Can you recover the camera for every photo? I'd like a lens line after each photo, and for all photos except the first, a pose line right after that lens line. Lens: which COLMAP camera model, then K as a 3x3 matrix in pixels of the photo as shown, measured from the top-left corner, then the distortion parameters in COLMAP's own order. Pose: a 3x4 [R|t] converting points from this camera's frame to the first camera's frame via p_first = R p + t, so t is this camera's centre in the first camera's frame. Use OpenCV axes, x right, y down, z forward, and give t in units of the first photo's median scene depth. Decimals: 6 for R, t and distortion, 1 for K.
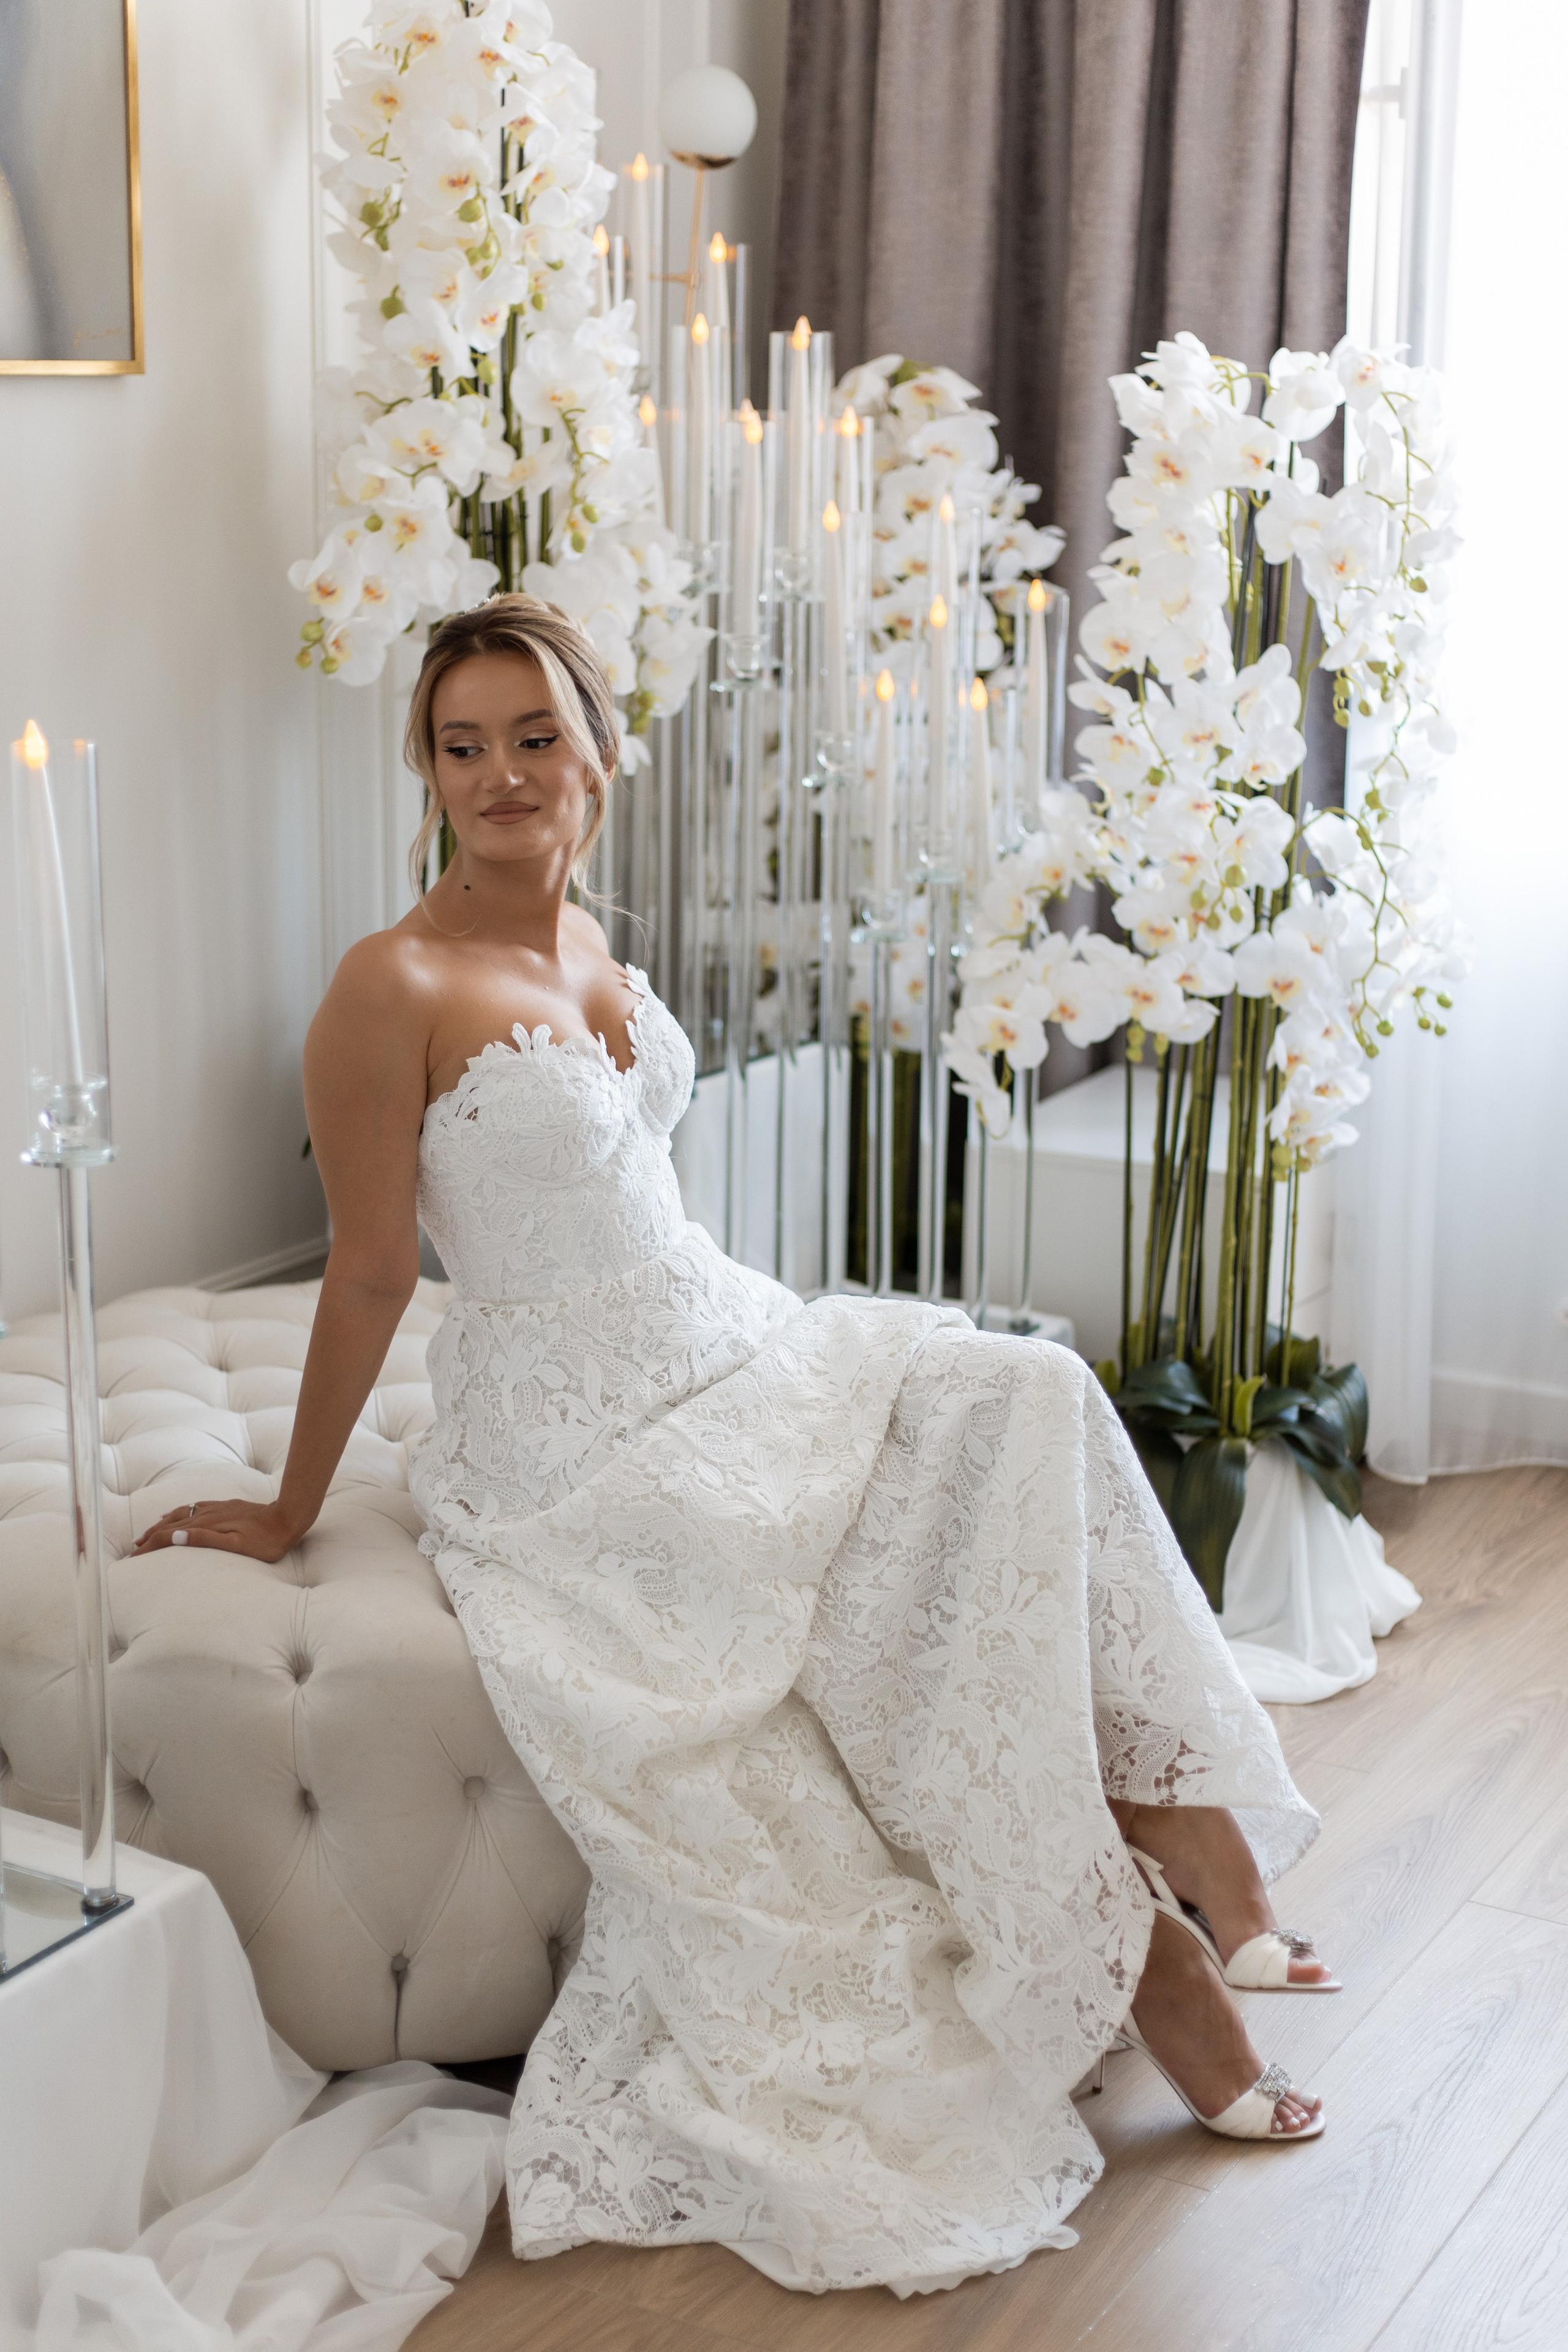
lens RADIAL K [[3439.9, 0, 784.0], [0, 3439.9, 1176.0], [0, 0, 1]] dist [-0.002238, -0.038706]
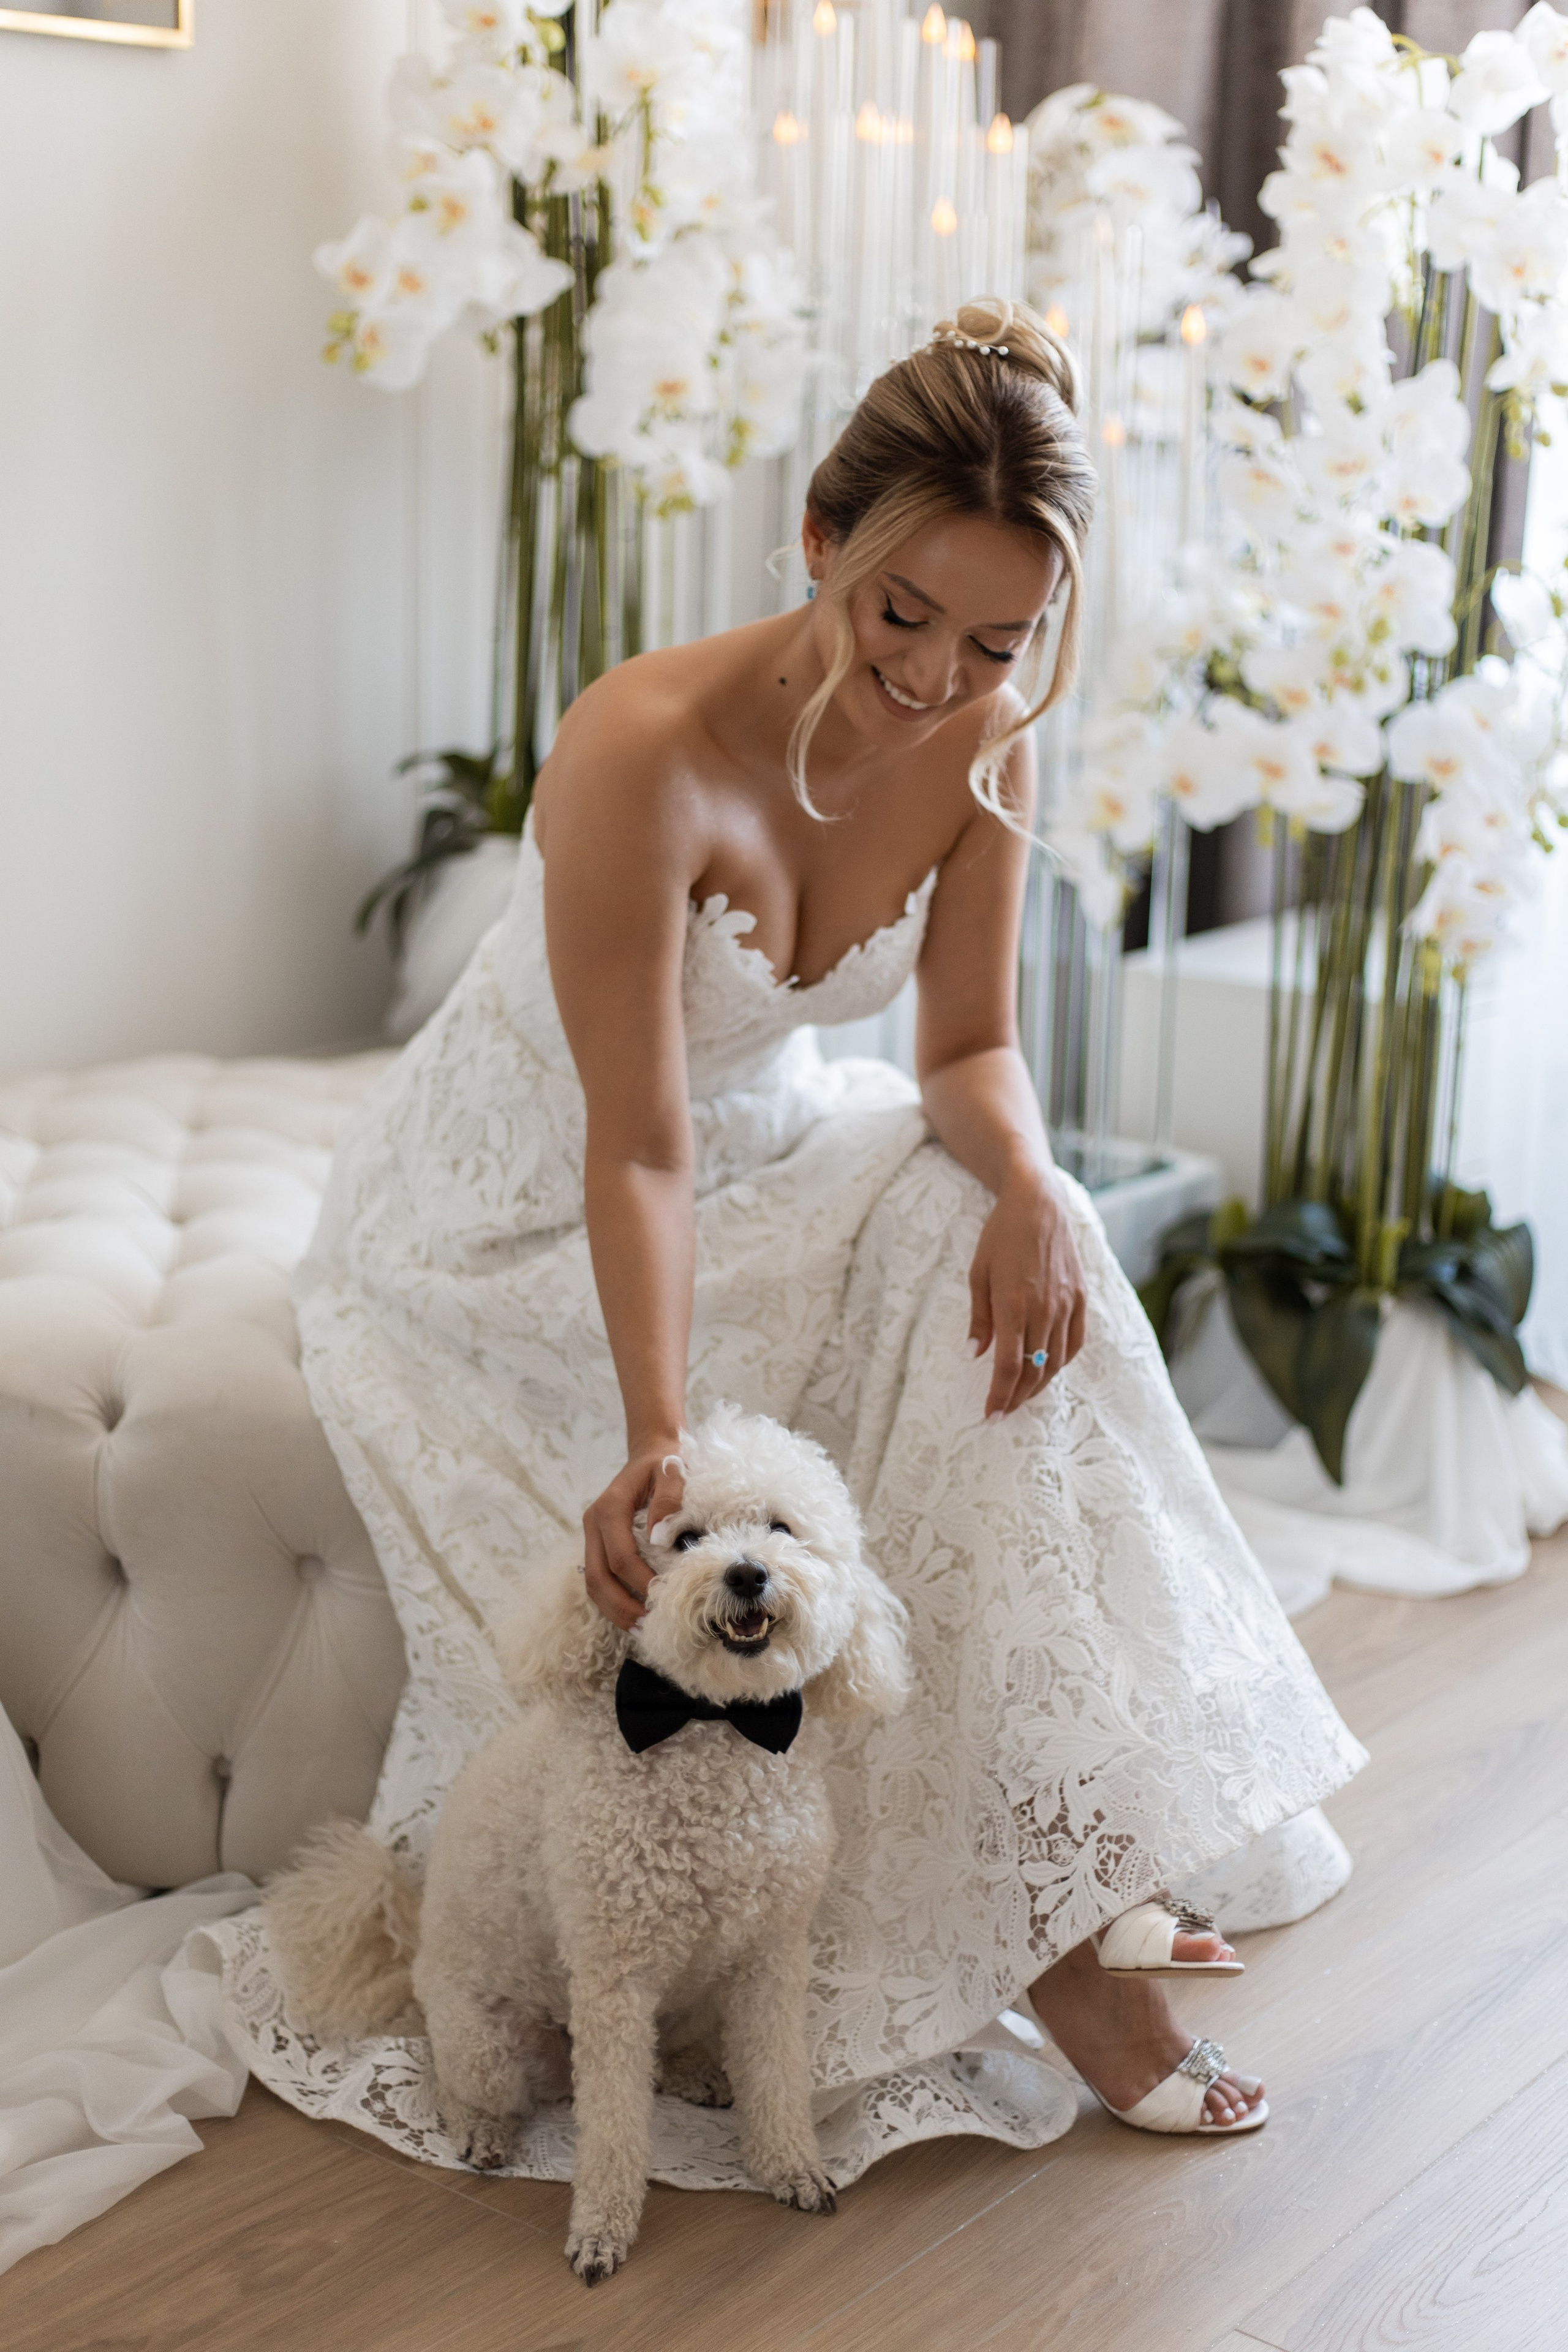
lens RADIAL K [[3452.1, 0, 795.8], [0, 3452.1, 1174.1], [0, 0, 1]] dist [0.014194, -0.068946]
pose [[0.989907, 0.045622, -0.134175, 0.106196], [-0.045648, 0.998953, 0.002879, 0.052933], [0.134166, 0.003275, 0.990953, 0.117214]]
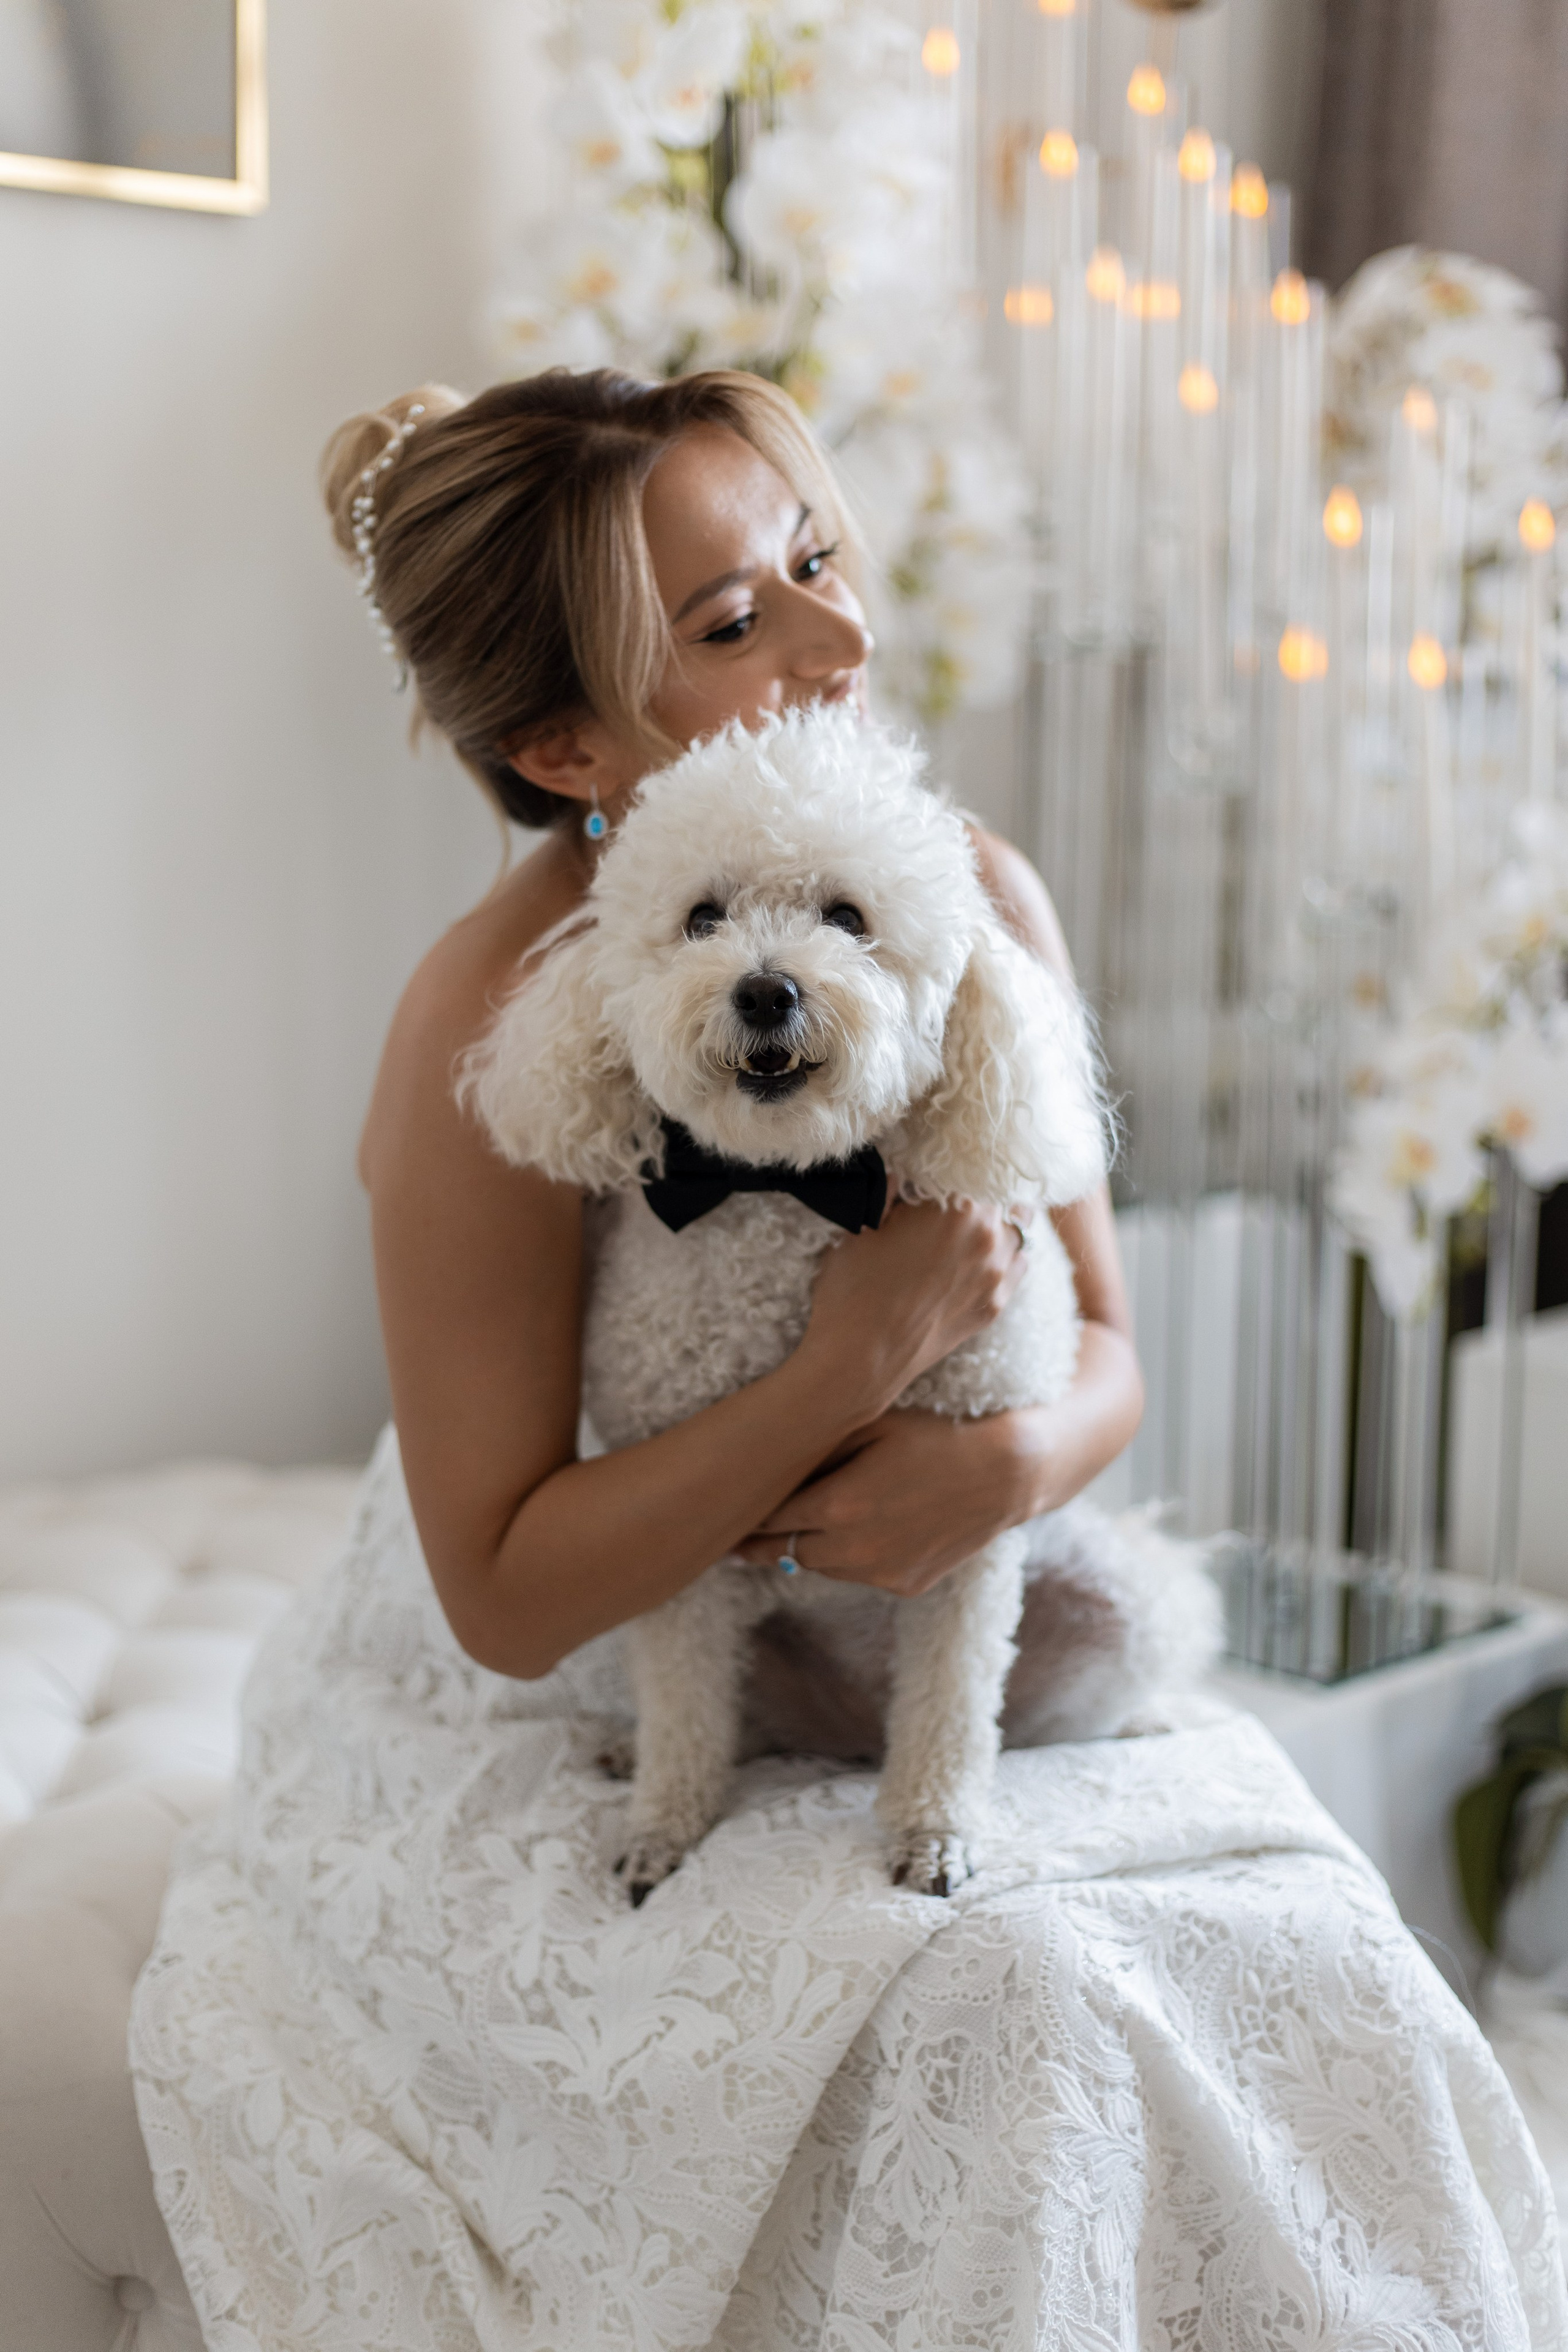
lens RADIAL K [[3466.0, 0, 786.2], [0, 3466.0, 1163.7], [0, 0, 1]] dist [0.011915, -0.031302]
pose [[0.962862, 0.036128, -0.267565, 0.124126], [-0.060173, 0.994796, -0.082215, 0.021690], [0.263202, 0.095261, 0.960026, 0.337270]]
